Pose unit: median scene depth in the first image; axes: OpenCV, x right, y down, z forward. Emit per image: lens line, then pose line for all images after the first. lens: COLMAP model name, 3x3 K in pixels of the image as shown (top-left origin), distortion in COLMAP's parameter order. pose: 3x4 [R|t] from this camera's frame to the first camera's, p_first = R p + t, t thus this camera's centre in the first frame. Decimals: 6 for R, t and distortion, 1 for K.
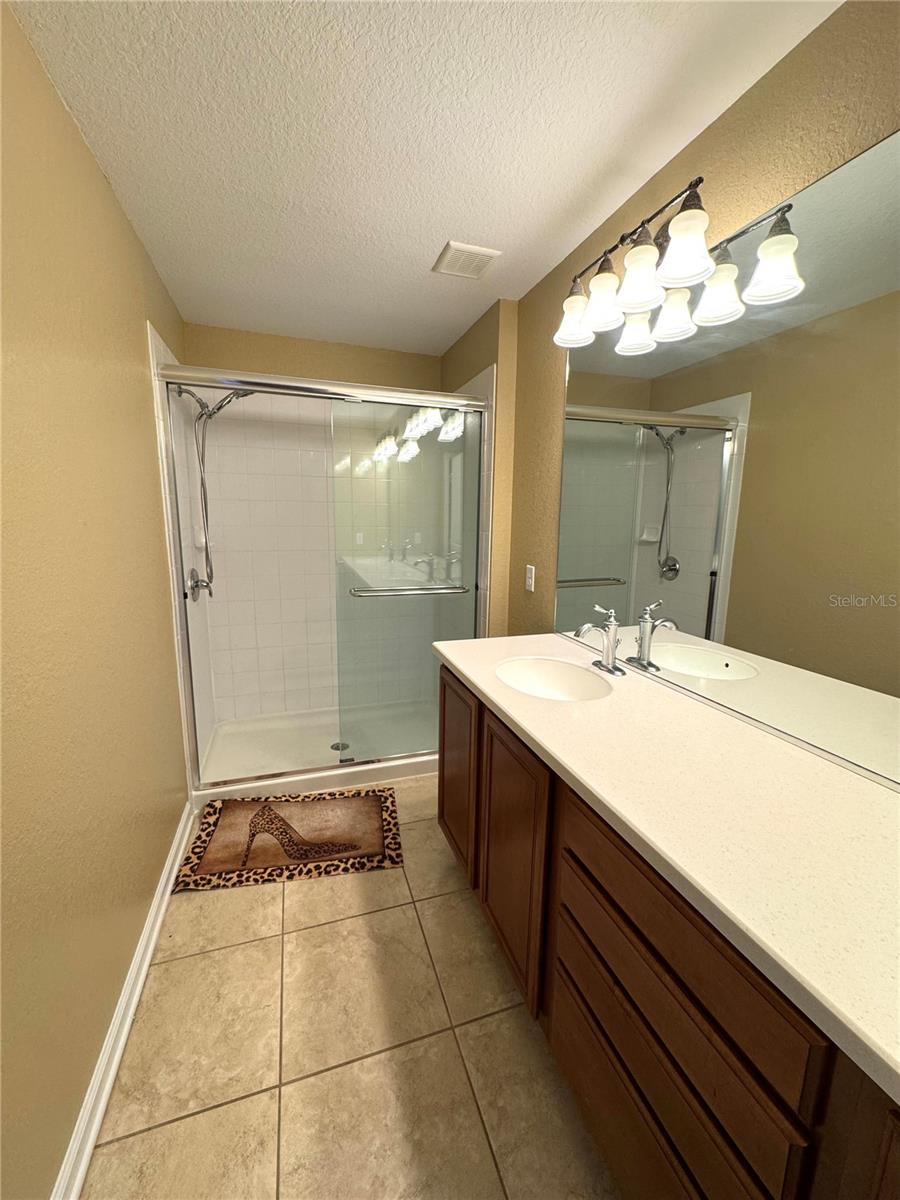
lens RADIAL K [[478.8, 0, 451.0], [0, 478.8, 591.9], [0, 0, 1]] dist [-0.003300, 0.000813]
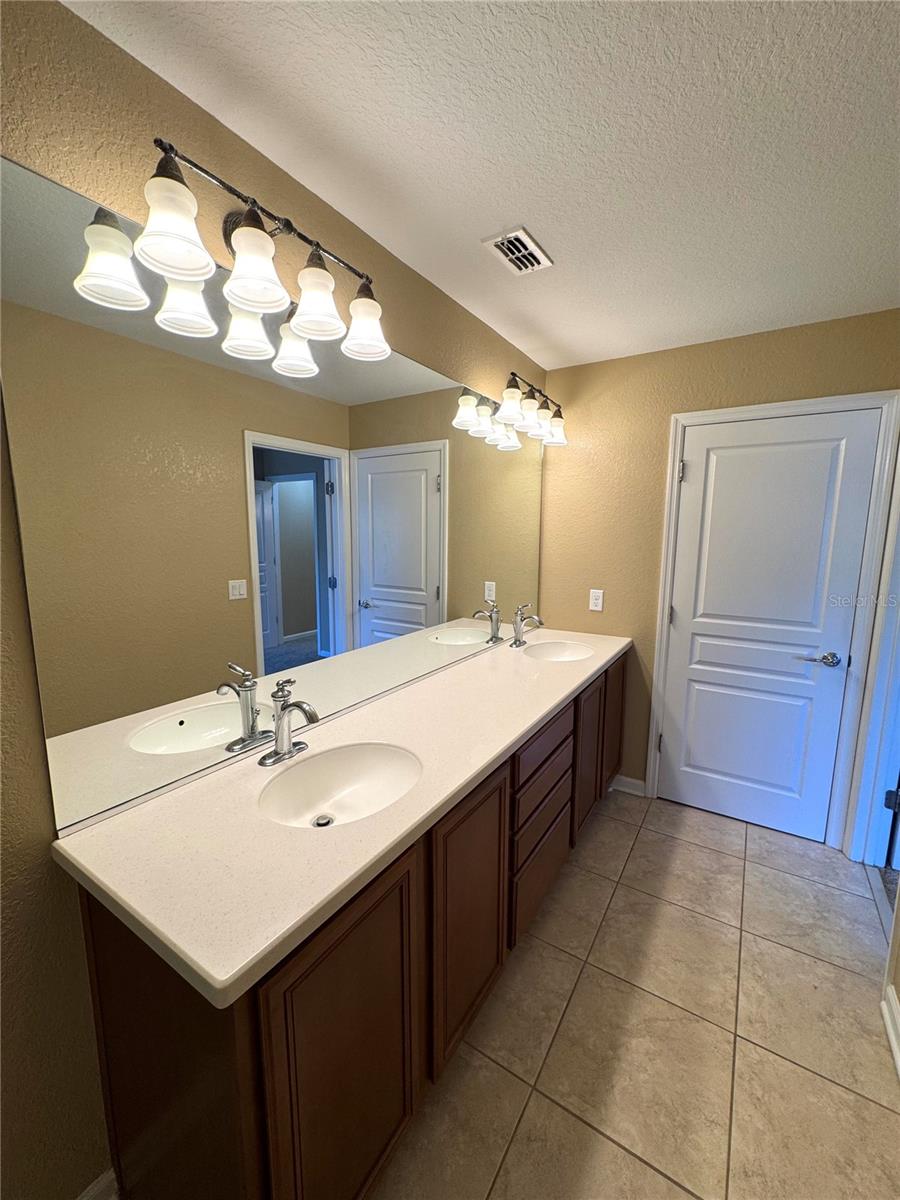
lens RADIAL K [[478.8, 0, 455.4], [0, 478.8, 606.6], [0, 0, 1]] dist [-0.003300, 0.000813]
pose [[-0.632810, -0.136592, 0.762164, -0.503431], [0.114886, 0.956860, 0.266872, -0.301228], [-0.765737, 0.256442, -0.589818, 1.446572]]
